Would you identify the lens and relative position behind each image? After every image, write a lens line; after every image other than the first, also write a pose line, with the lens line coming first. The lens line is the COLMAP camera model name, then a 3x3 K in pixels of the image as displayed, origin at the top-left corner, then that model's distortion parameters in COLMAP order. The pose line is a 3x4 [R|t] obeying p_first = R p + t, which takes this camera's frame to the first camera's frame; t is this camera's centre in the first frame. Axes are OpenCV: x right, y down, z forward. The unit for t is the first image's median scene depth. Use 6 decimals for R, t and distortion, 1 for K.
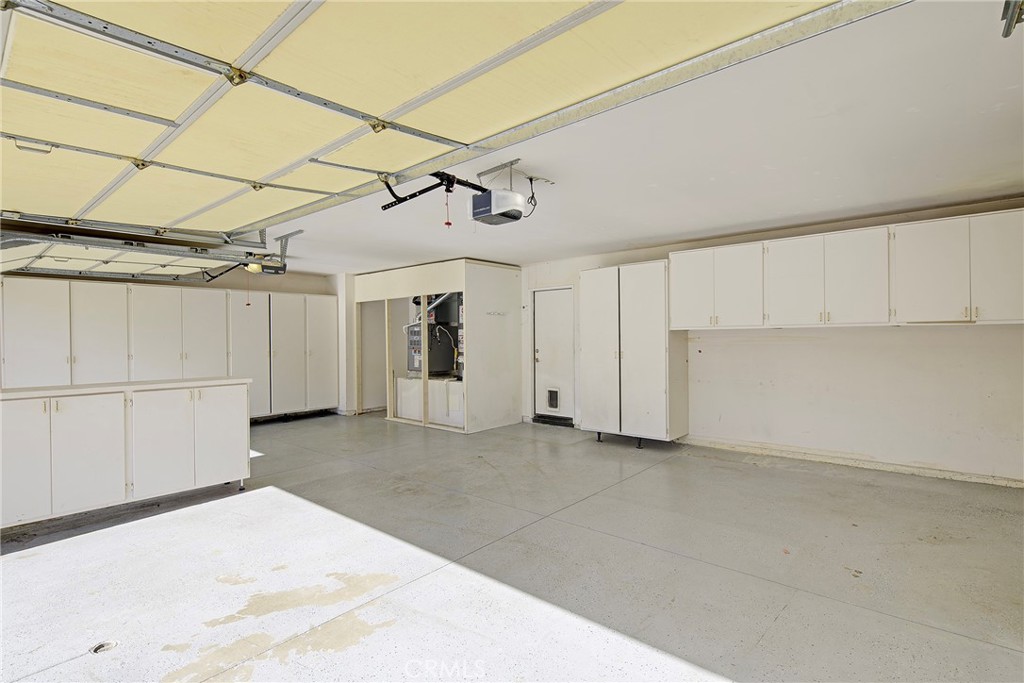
lens RADIAL K [[501.0, 0, 511.0], [0, 501.0, 343.0], [0, 0, 1]] dist [0.000715, 0.000059]
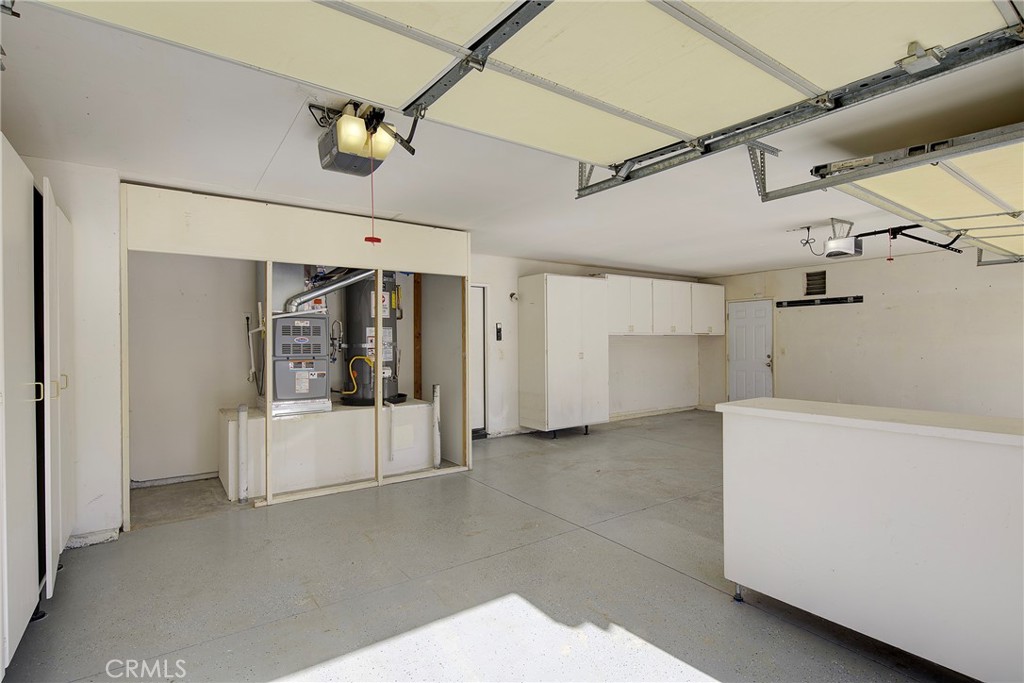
lens RADIAL K [[501.0, 0, 511.0], [0, 501.0, 343.0], [0, 0, 1]] dist [0.000715, 0.000059]
pose [[0.223678, 0.003667, 0.974656, -0.832573], [0.012867, 0.999895, -0.006715, 0.000199], [-0.974578, 0.014043, 0.223607, 0.806028]]
